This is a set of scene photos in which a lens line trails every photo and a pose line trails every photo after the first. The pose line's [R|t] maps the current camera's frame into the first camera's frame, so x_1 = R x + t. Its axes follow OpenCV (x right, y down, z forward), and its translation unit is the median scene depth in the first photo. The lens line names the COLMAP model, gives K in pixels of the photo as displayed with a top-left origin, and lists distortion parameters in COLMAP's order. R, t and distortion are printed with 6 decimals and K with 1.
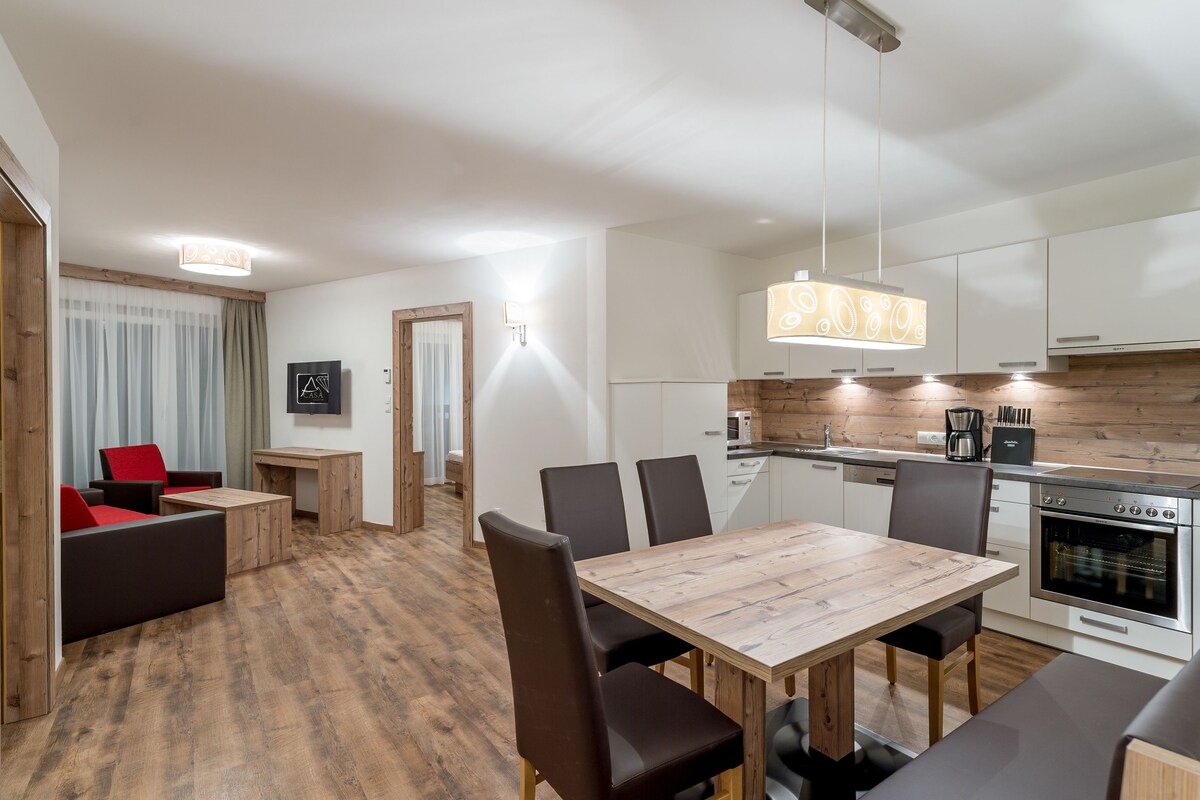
lens RADIAL K [[532.8, 0, 600.0], [0, 532.8, 402.5], [0, 0, 1]] dist [-0.000084, -0.005446]
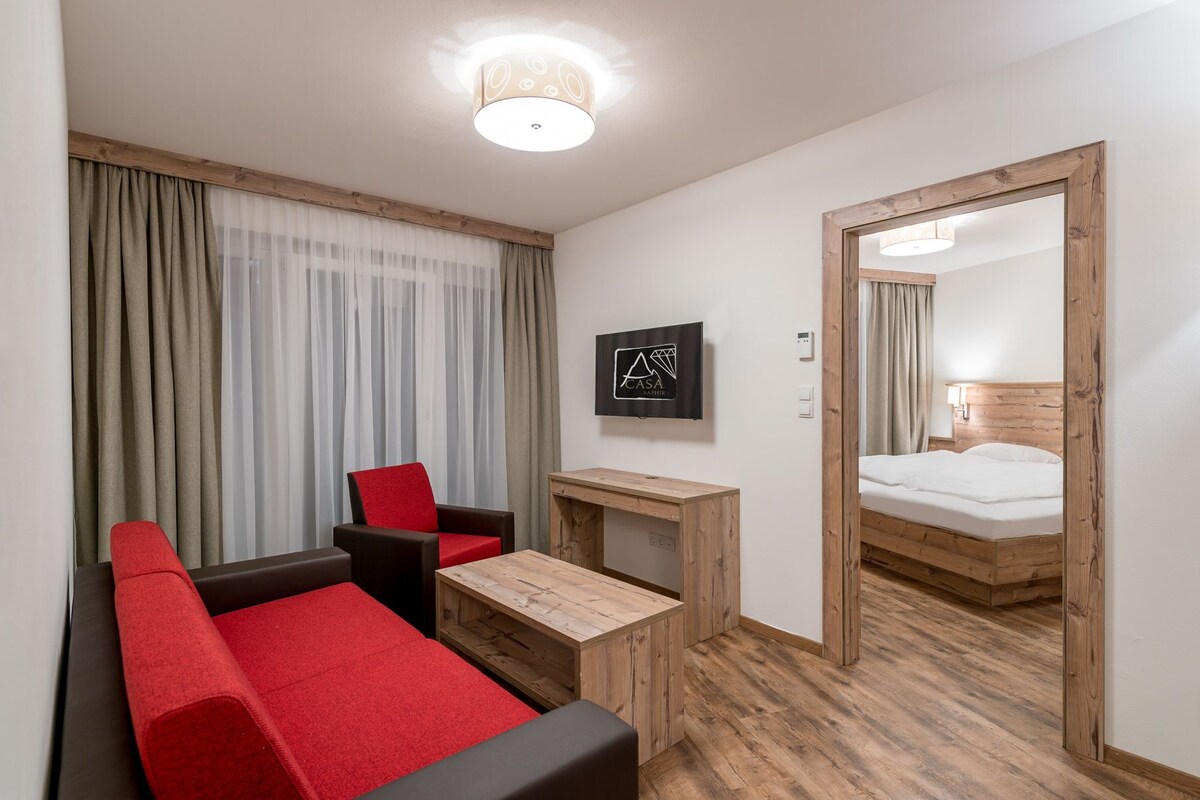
lens RADIAL K [[494.6, 0, 600.0], [0, 494.6, 400.0], [0, 0, 1]] dist [0.001113, 0.000104]
pose [[0.952646, -0.001124, -0.304080, -0.443465], [0.000928, 0.999999, -0.000792, 0.002704], [0.304080, 0.000472, 0.952646, 0.490706]]
